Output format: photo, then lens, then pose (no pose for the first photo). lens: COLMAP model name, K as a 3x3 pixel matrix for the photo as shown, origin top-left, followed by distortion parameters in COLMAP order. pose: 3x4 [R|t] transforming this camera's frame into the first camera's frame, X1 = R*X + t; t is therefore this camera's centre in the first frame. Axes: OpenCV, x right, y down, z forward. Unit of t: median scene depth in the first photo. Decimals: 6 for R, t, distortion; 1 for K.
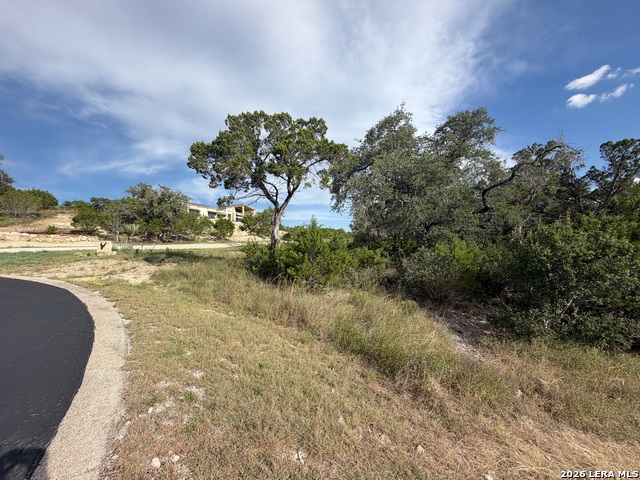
lens RADIAL K [[252.8, 0, 318.8], [0, 252.8, 238.7], [0, 0, 1]] dist [-0.001379, 0.000046]
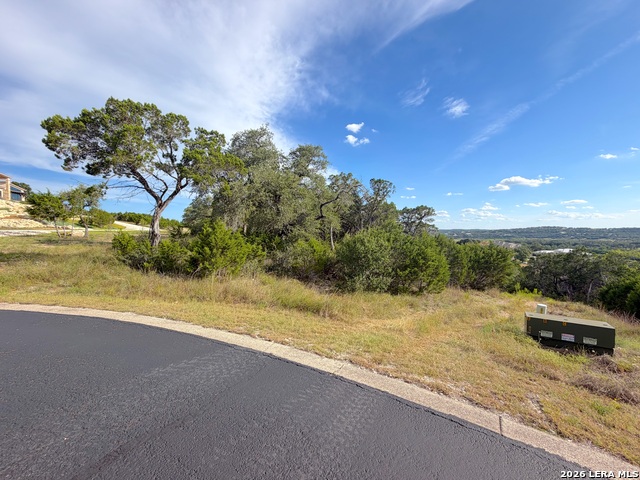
lens RADIAL K [[252.8, 0, 319.7], [0, 252.8, 237.8], [0, 0, 1]] dist [-0.001379, 0.000046]
pose [[0.780166, 0.012916, 0.625439, -0.267545], [-0.036861, 0.998999, 0.025349, -0.029729], [-0.624485, -0.042831, 0.779861, -0.153856]]
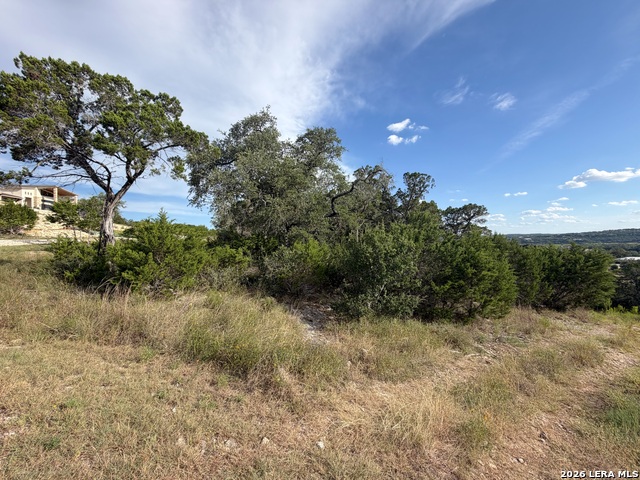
lens RADIAL K [[252.8, 0, 318.4], [0, 252.8, 238.5], [0, 0, 1]] dist [-0.001379, 0.000046]
pose [[0.869697, 0.016518, 0.493310, 0.012679], [-0.018921, 0.999821, -0.000120, -0.000242], [-0.493223, -0.009230, 0.869854, -0.000378]]
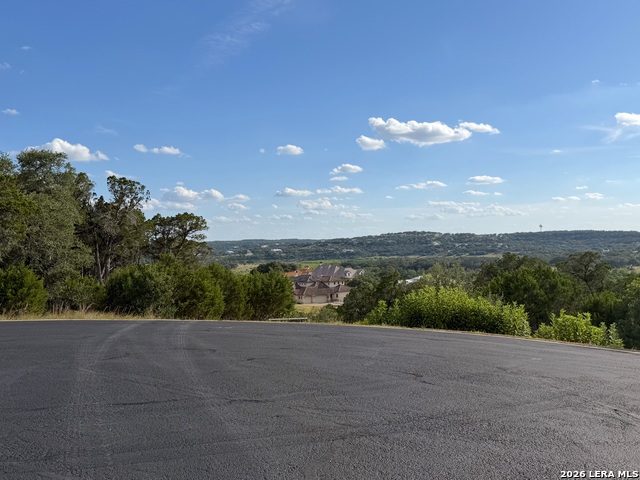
lens RADIAL K [[685.6, 0, 310.6], [0, 685.6, 249.2], [0, 0, 1]] dist [0.103864, 0.000000]
pose [[0.309102, 0.013493, 0.950933, -1.976591], [-0.006871, 0.999905, -0.011954, -0.078066], [-0.951004, -0.002838, 0.309165, -0.988751]]
